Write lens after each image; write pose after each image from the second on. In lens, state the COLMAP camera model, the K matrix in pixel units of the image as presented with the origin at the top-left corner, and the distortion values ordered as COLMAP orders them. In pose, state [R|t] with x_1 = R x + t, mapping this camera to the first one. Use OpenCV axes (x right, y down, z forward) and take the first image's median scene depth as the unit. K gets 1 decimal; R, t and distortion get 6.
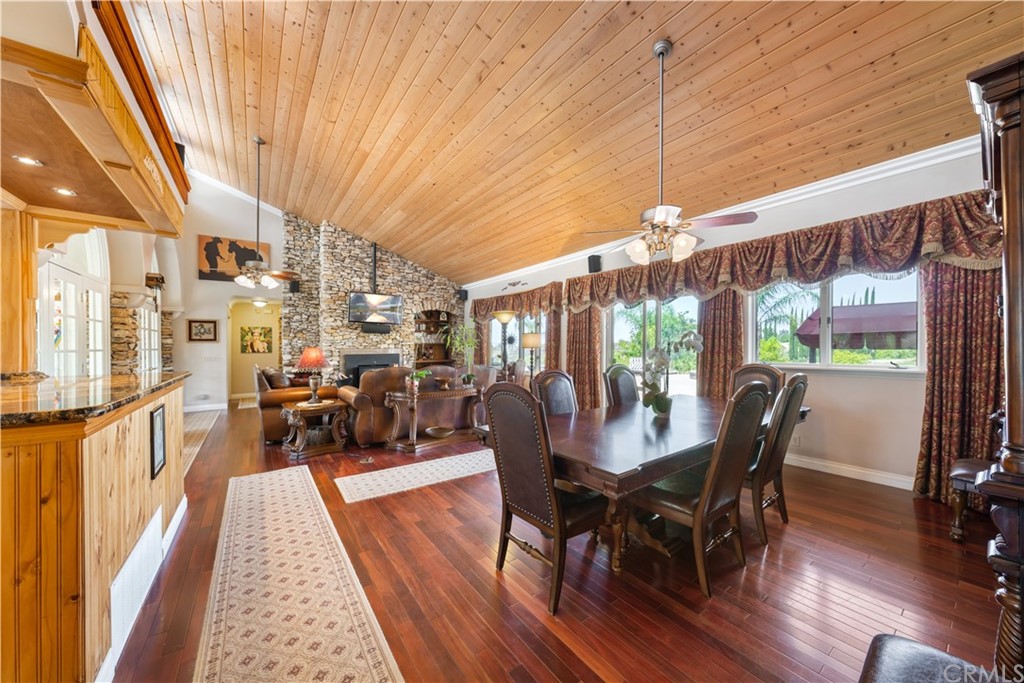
lens RADIAL K [[353.8, 0, 514.7], [0, 353.8, 348.4], [0, 0, 1]] dist [-0.000952, 0.000076]
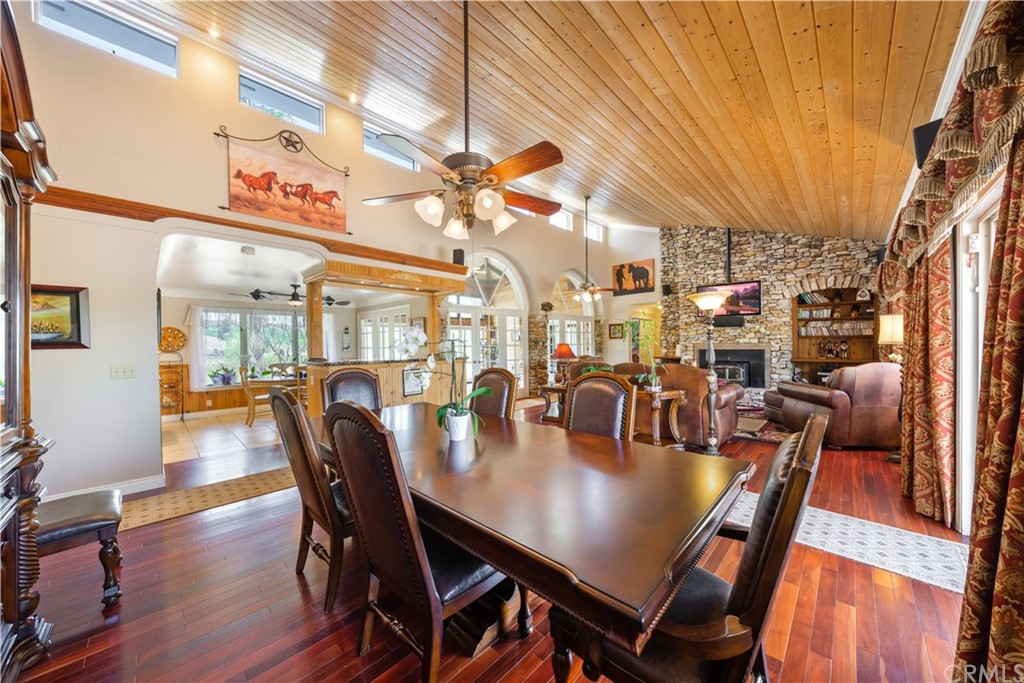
lens RADIAL K [[353.8, 0, 513.4], [0, 353.8, 343.9], [0, 0, 1]] dist [-0.000952, 0.000076]
pose [[0.163868, 0.001795, -0.986481, 0.425304], [0.004939, 0.999984, 0.002640, -0.003466], [0.986470, -0.005305, 0.163856, 0.302955]]
